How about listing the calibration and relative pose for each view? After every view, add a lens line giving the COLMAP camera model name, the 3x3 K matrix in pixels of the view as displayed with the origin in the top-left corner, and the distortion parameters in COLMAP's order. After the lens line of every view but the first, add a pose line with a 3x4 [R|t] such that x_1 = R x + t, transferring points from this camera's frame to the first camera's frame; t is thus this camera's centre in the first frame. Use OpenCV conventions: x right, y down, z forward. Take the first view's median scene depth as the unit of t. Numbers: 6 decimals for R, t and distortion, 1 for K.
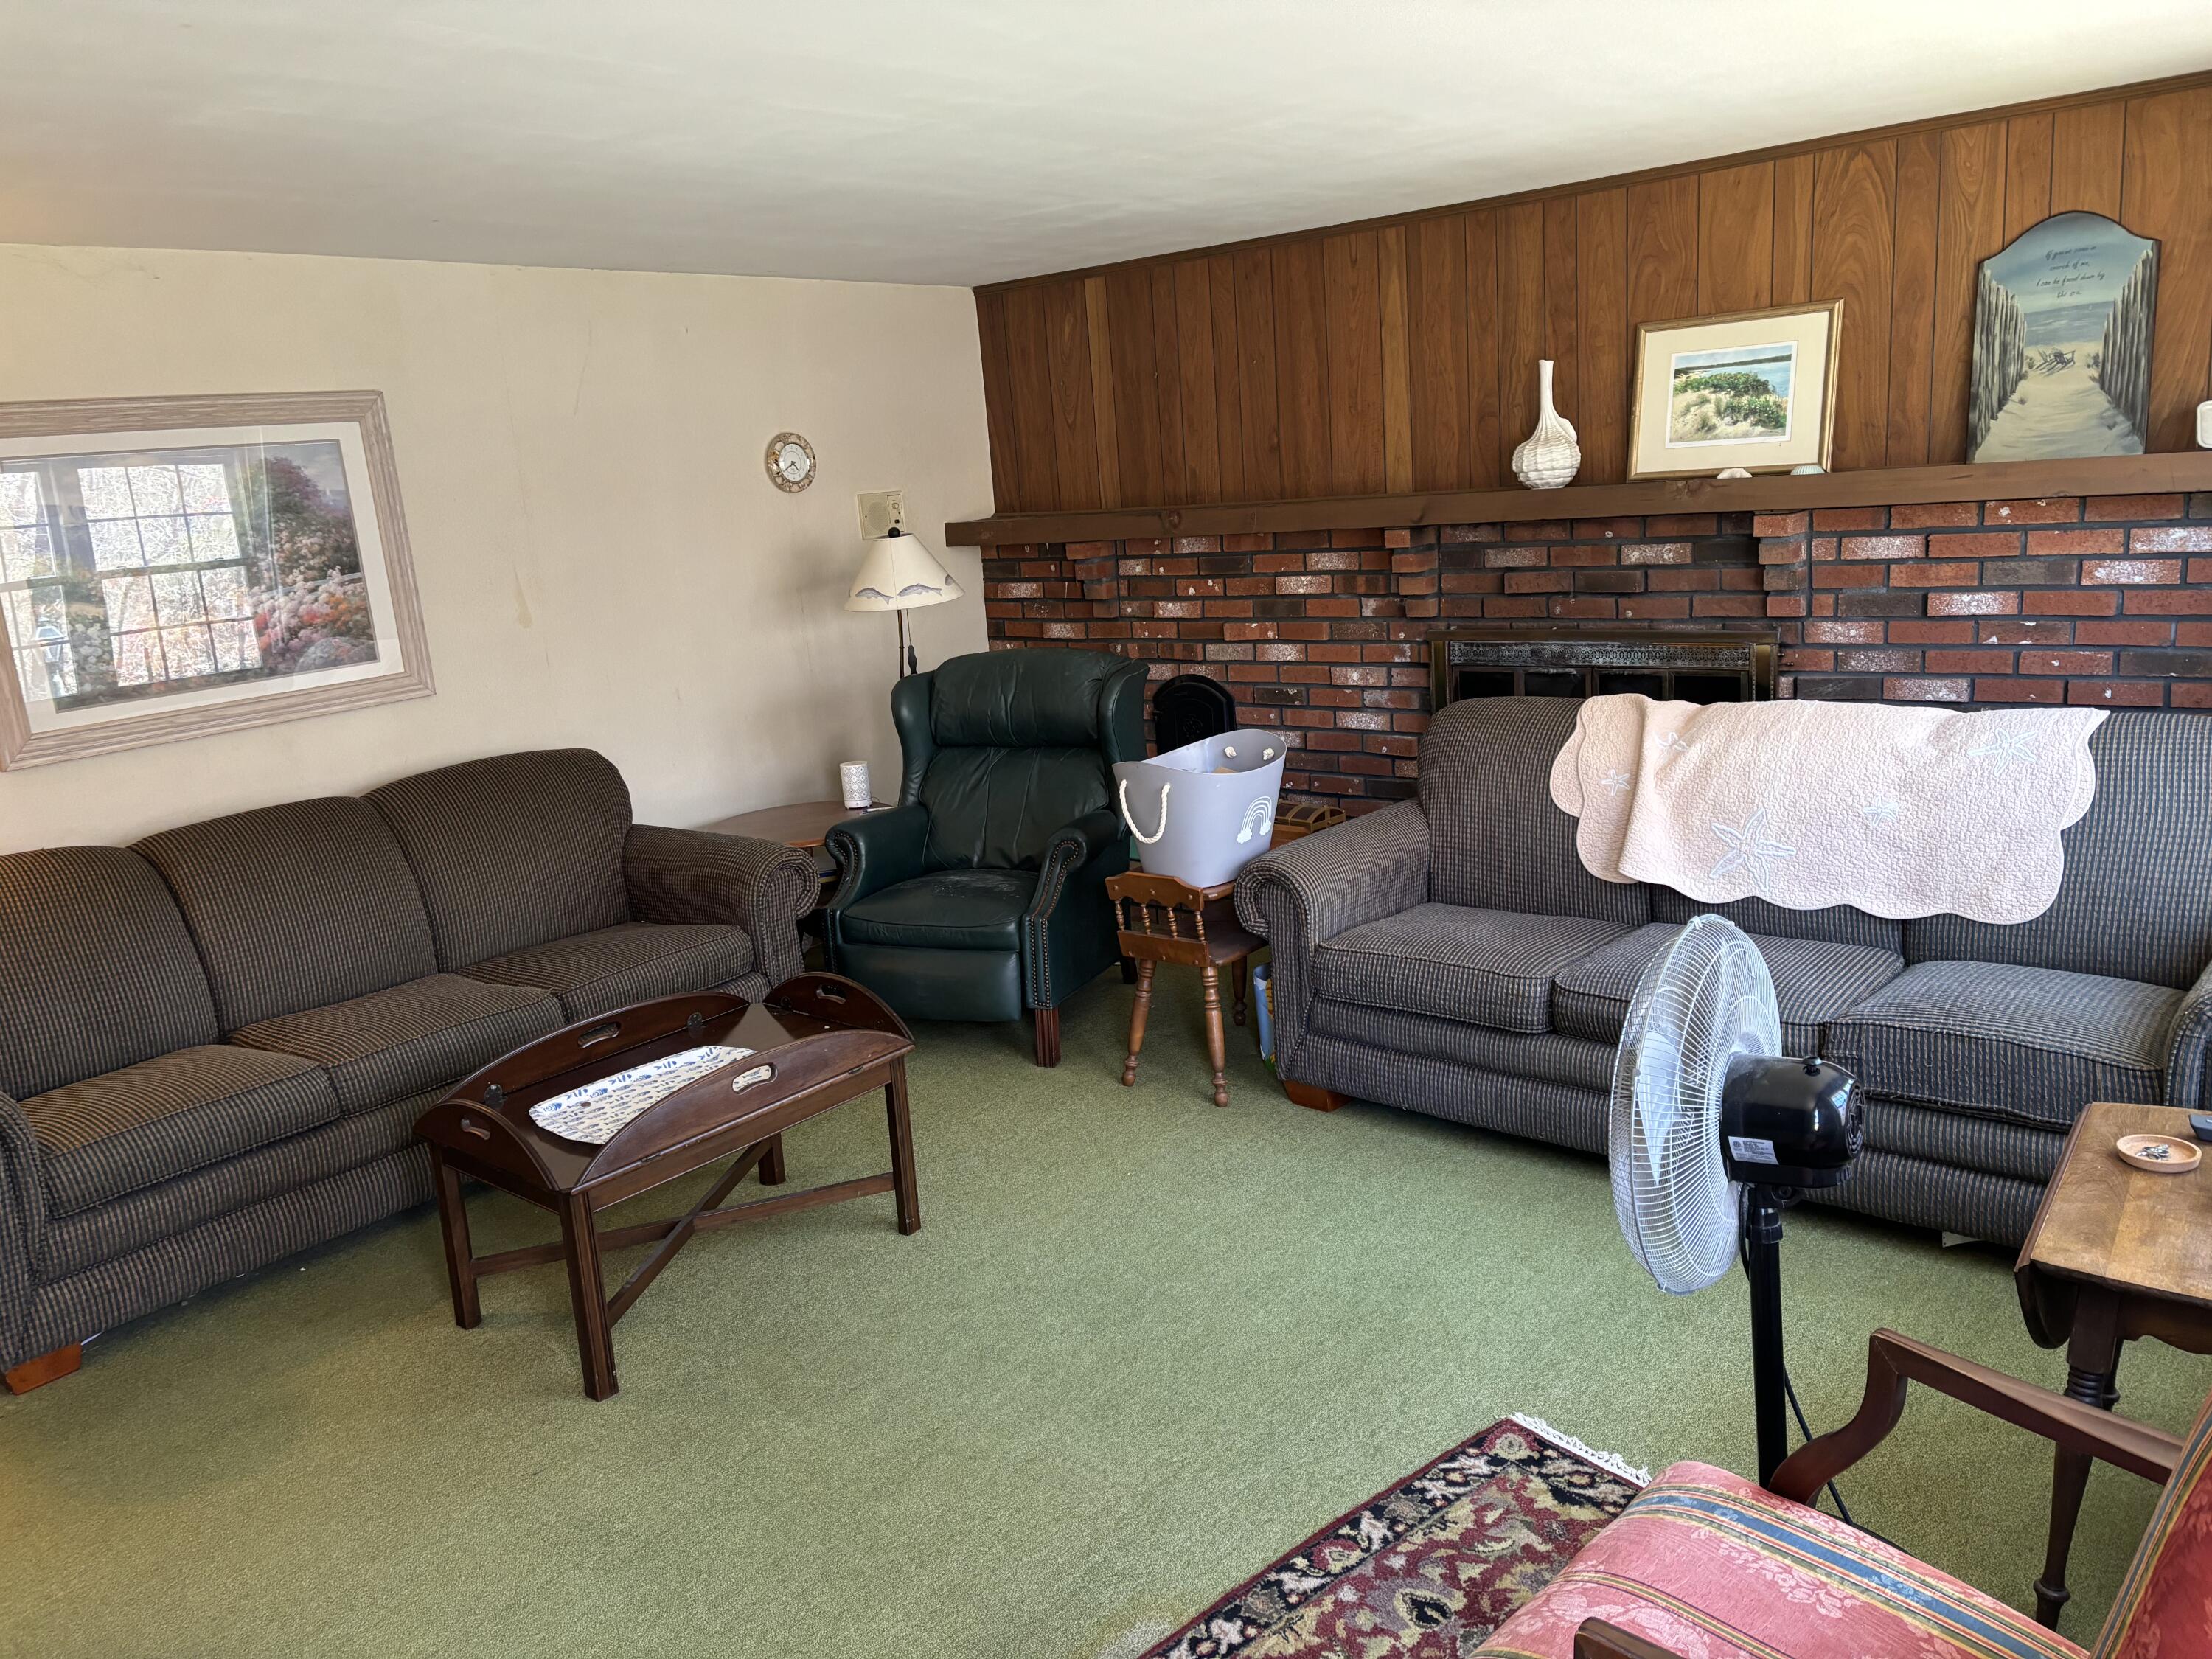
lens RADIAL K [[1653.9, 0, 1115.6], [0, 1653.9, 841.1], [0, 0, 1]] dist [0.059557, -0.063453]
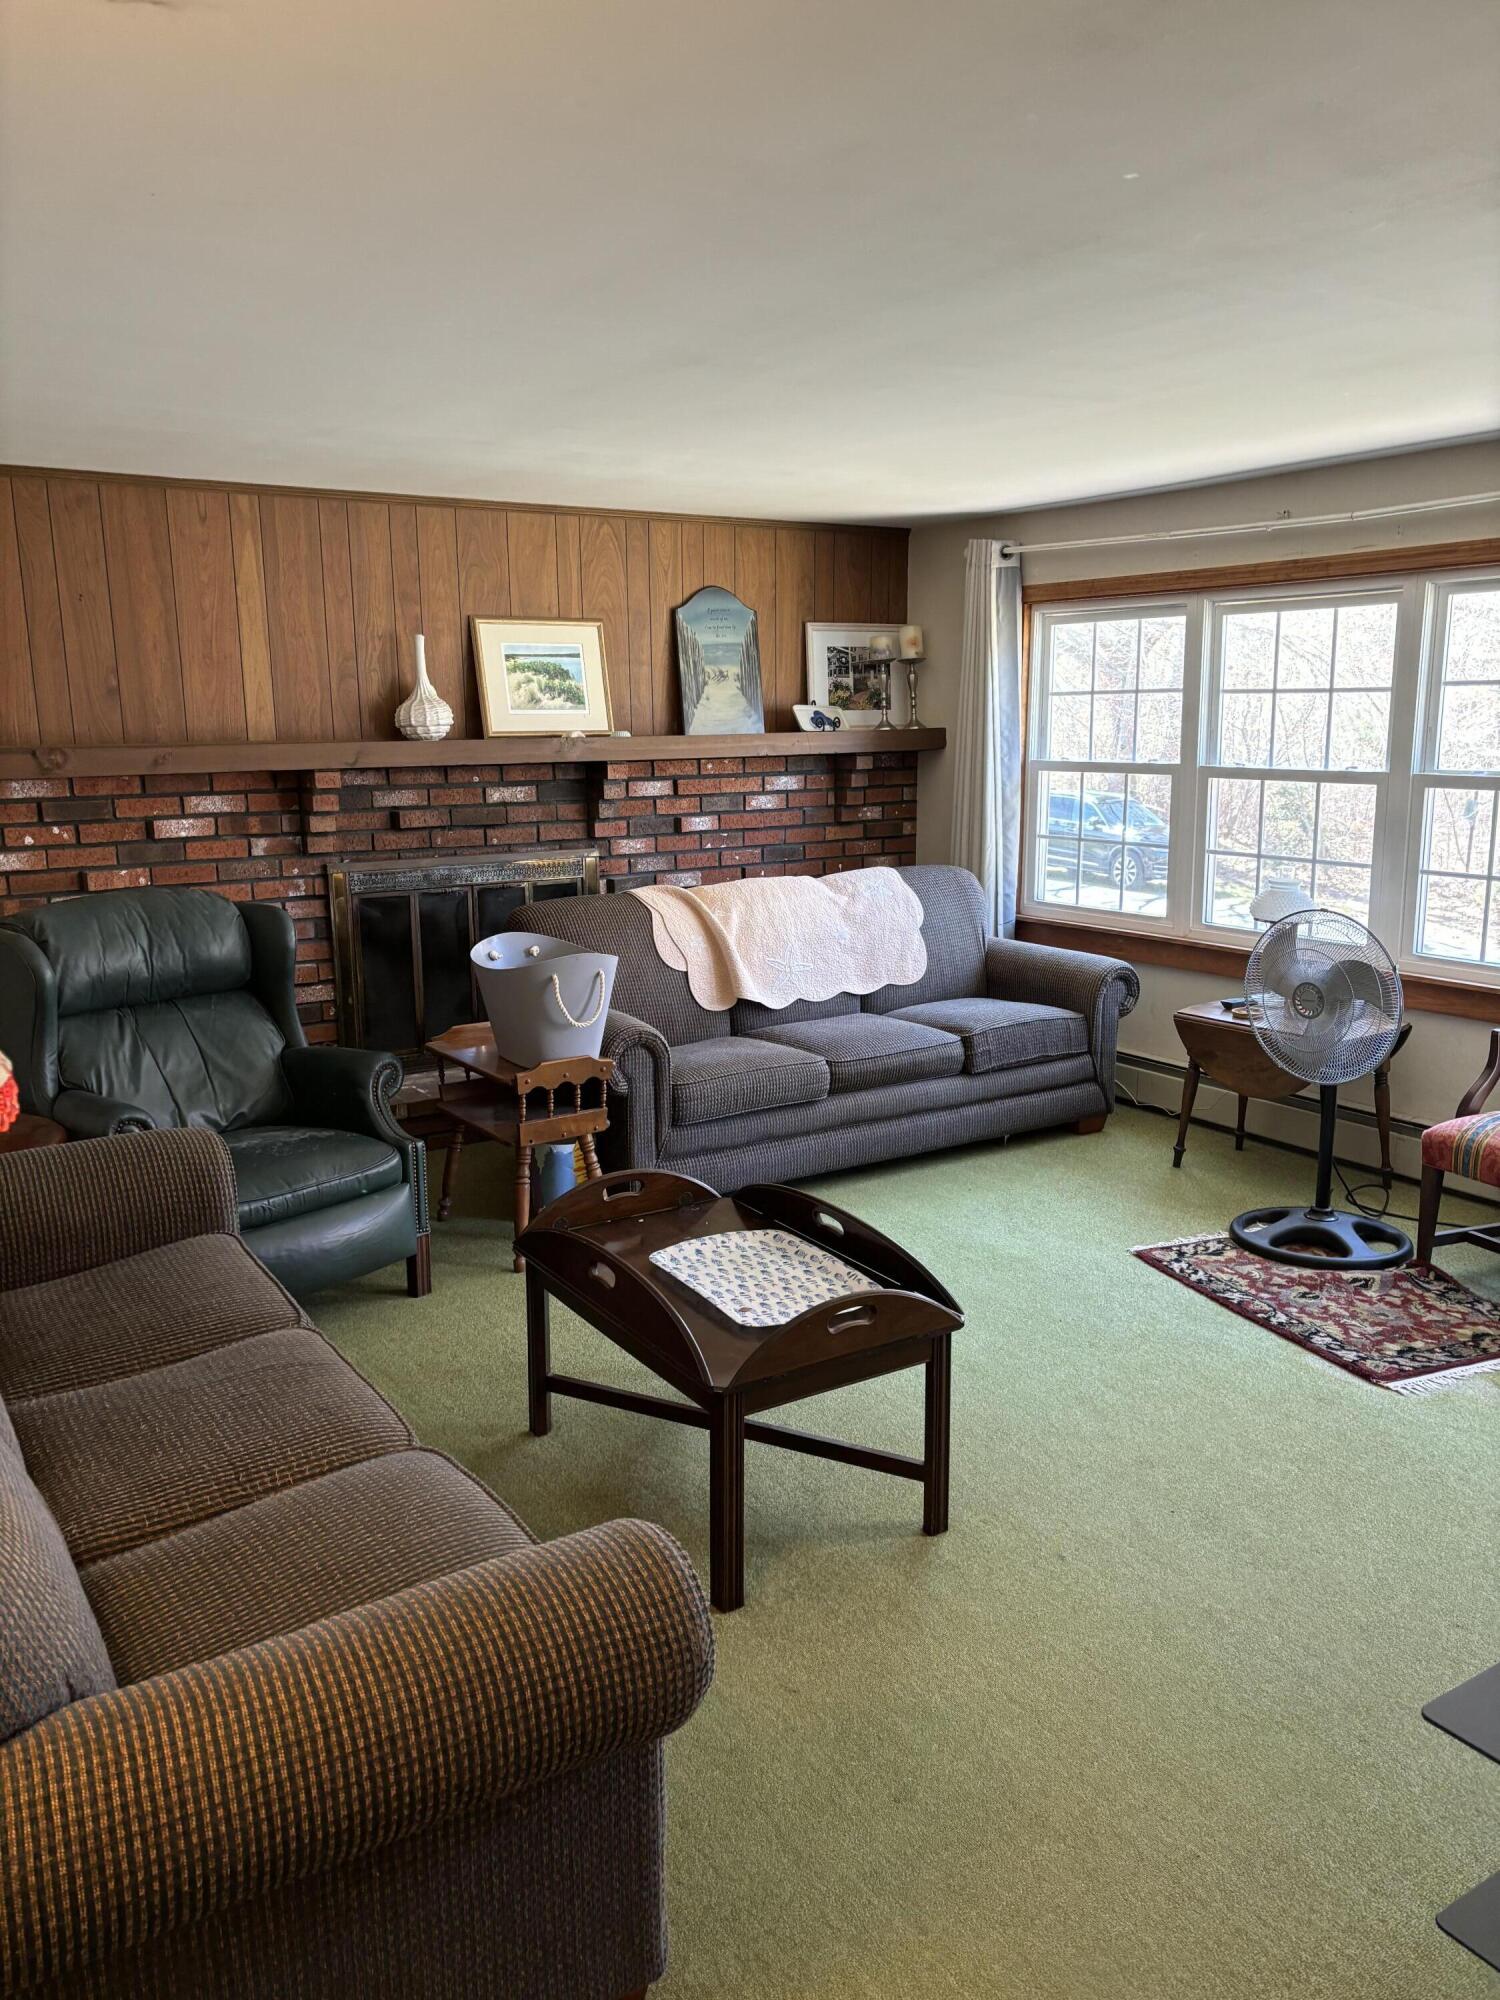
lens RADIAL K [[1493.3, 0, 750.5], [0, 1493.3, 1018.4], [0, 0, 1]] dist [0.162439, -0.382013]
pose [[0.302292, -0.126733, 0.944753, -0.808984], [0.200372, 0.977426, 0.067003, -0.044103], [-0.931918, 0.169047, 0.320862, 0.504592]]
